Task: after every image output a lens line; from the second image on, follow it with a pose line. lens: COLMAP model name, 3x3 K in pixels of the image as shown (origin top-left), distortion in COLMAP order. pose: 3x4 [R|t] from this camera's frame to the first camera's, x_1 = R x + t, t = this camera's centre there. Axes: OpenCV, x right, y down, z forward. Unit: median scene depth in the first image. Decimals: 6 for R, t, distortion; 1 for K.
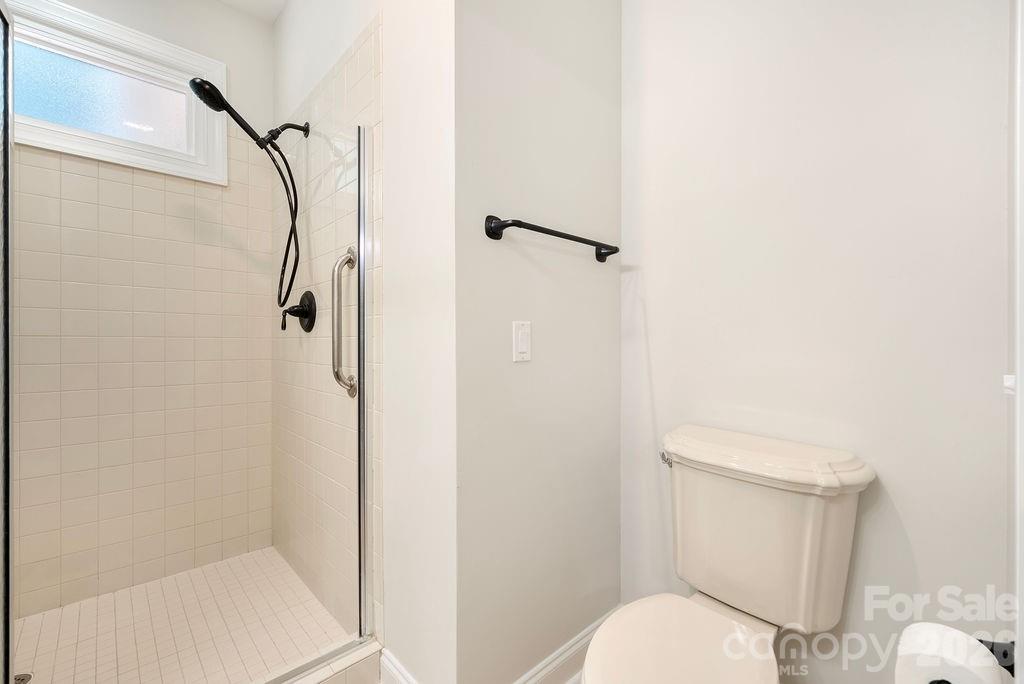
lens RADIAL K [[433.4, 0, 508.9], [0, 433.4, 339.2], [0, 0, 1]] dist [0.004996, -0.000144]
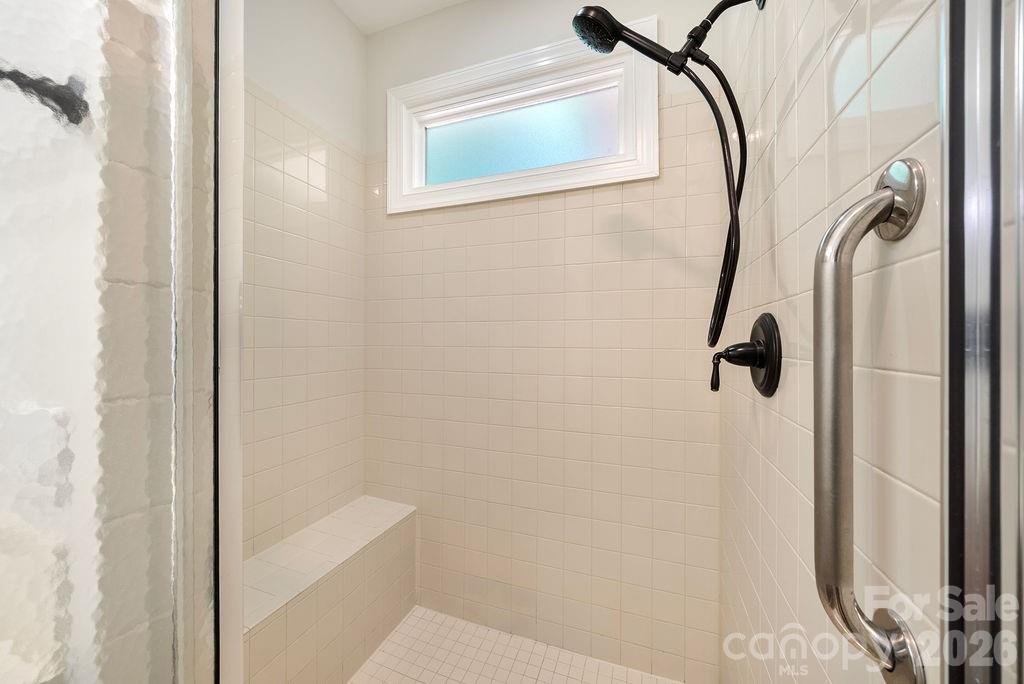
lens RADIAL K [[374.1, 0, 508.7], [0, 374.1, 339.5], [0, 0, 1]] dist [-0.001902, -0.000082]
pose [[0.442576, 0.000318, -0.896731, -0.218495], [-0.004630, 0.999987, -0.001931, -0.082233], [0.896719, 0.005007, 0.442572, 0.567692]]
